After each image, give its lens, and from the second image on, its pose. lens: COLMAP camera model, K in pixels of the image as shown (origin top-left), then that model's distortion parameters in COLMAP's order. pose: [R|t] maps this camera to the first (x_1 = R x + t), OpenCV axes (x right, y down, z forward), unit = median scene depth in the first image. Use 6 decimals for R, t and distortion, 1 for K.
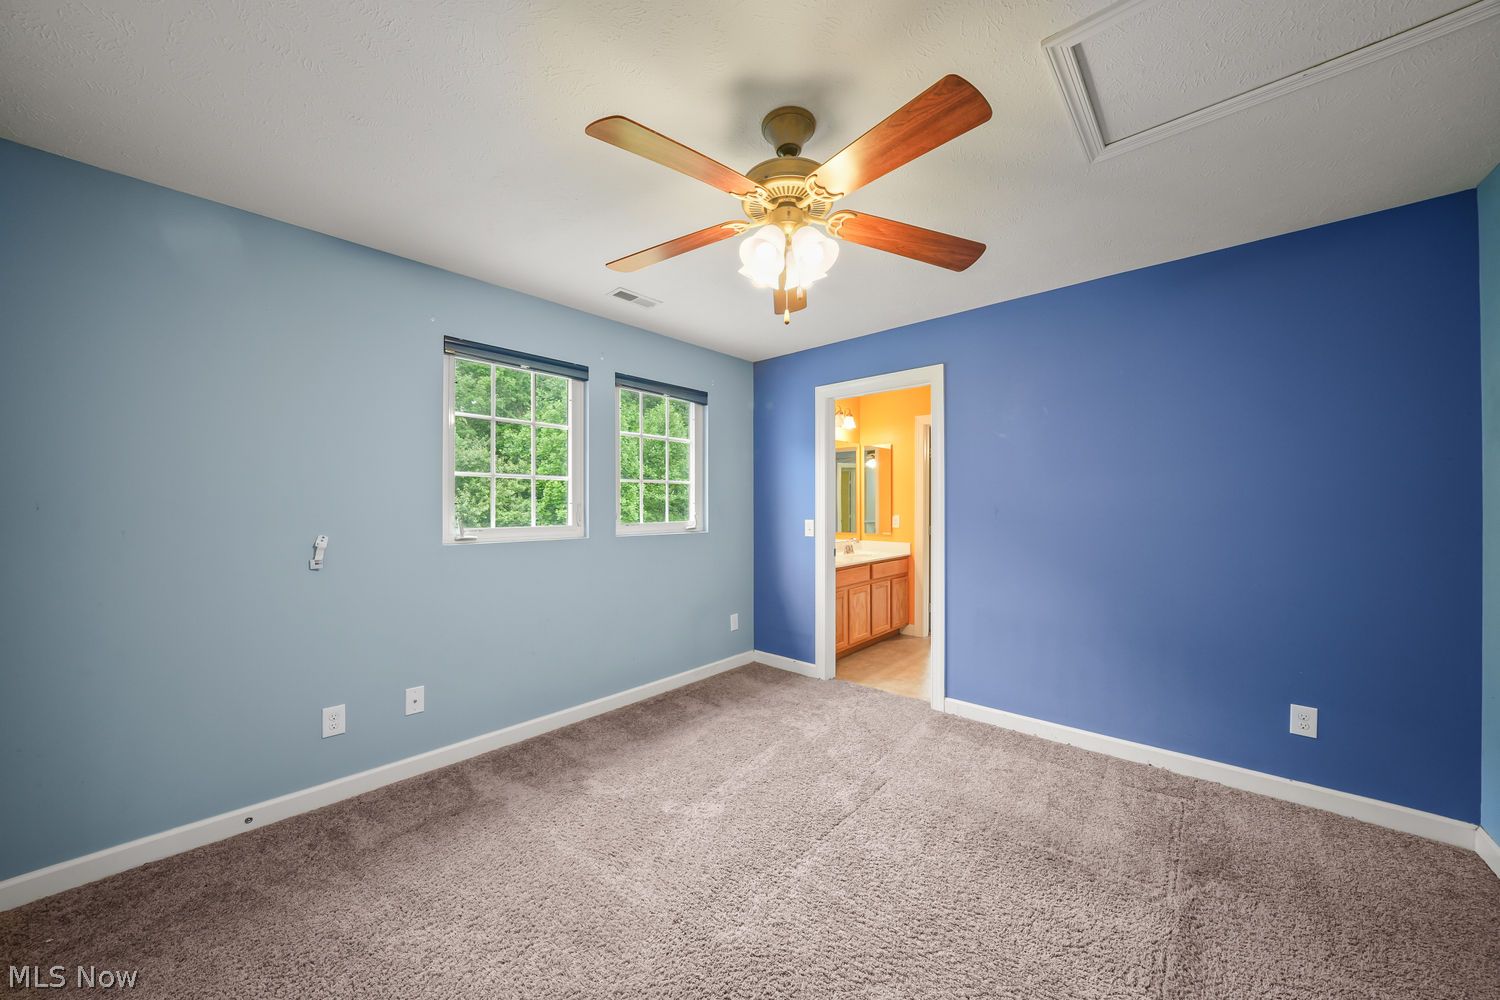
lens RADIAL K [[513.8, 0, 750.6], [0, 513.8, 504.7], [0, 0, 1]] dist [-0.005992, -0.000797]
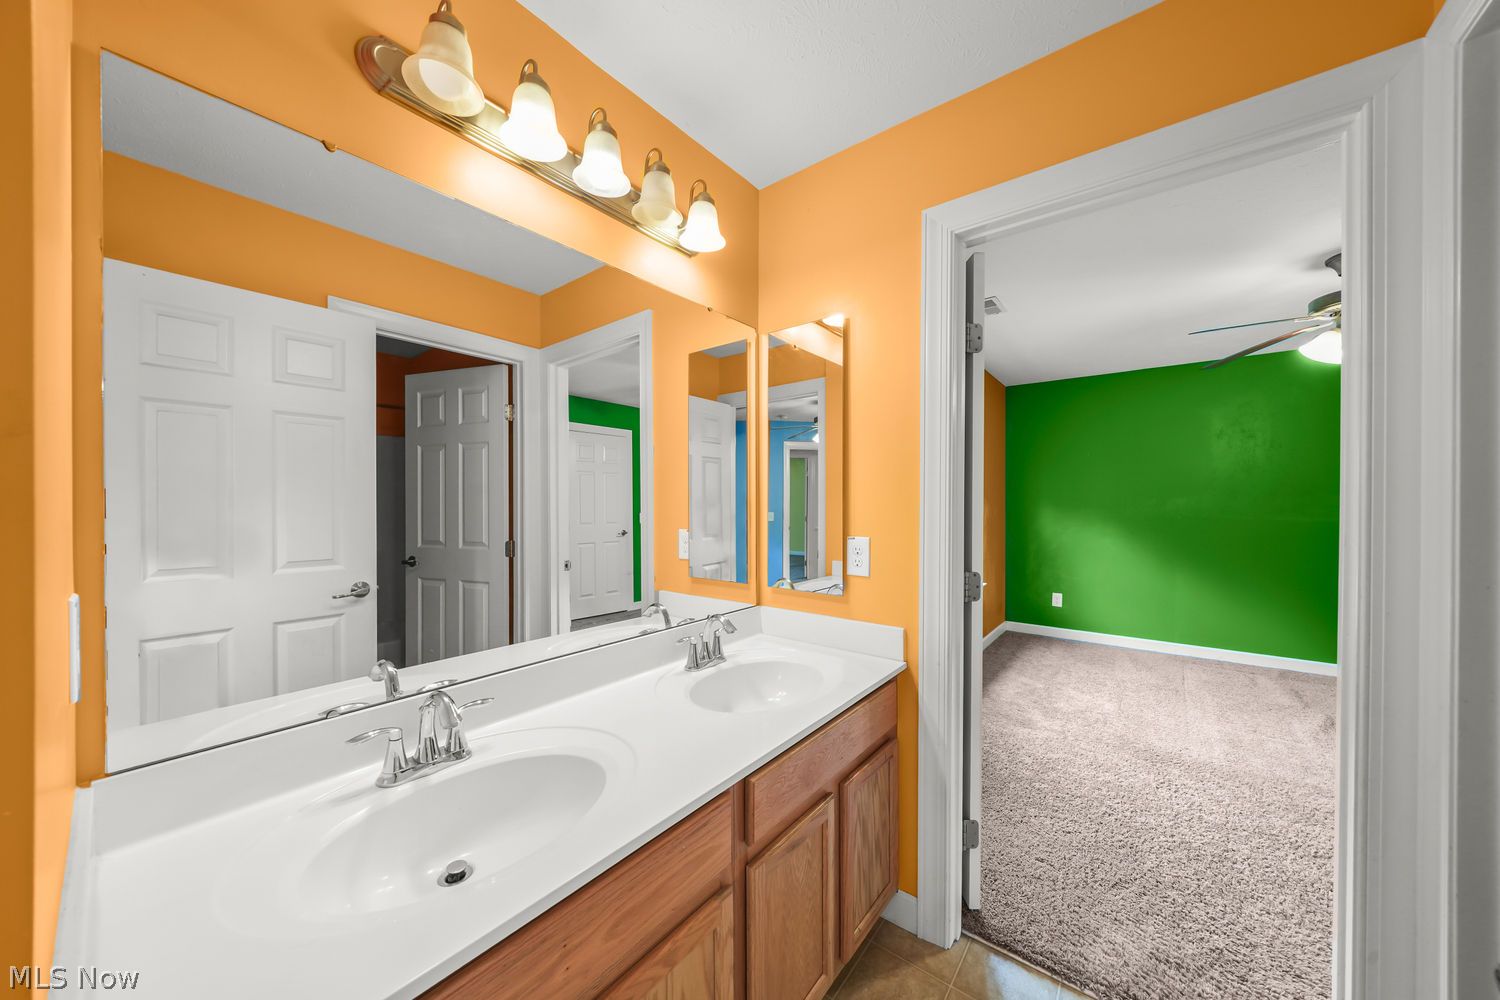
lens RADIAL K [[513.8, 0, 748.8], [0, 513.8, 502.7], [0, 0, 1]] dist [-0.005992, -0.000797]
pose [[0.997712, -0.001487, 0.067597, 0.192126], [0.001011, 0.999974, 0.007077, -0.003107], [-0.067606, -0.006992, 0.997688, 0.681105]]
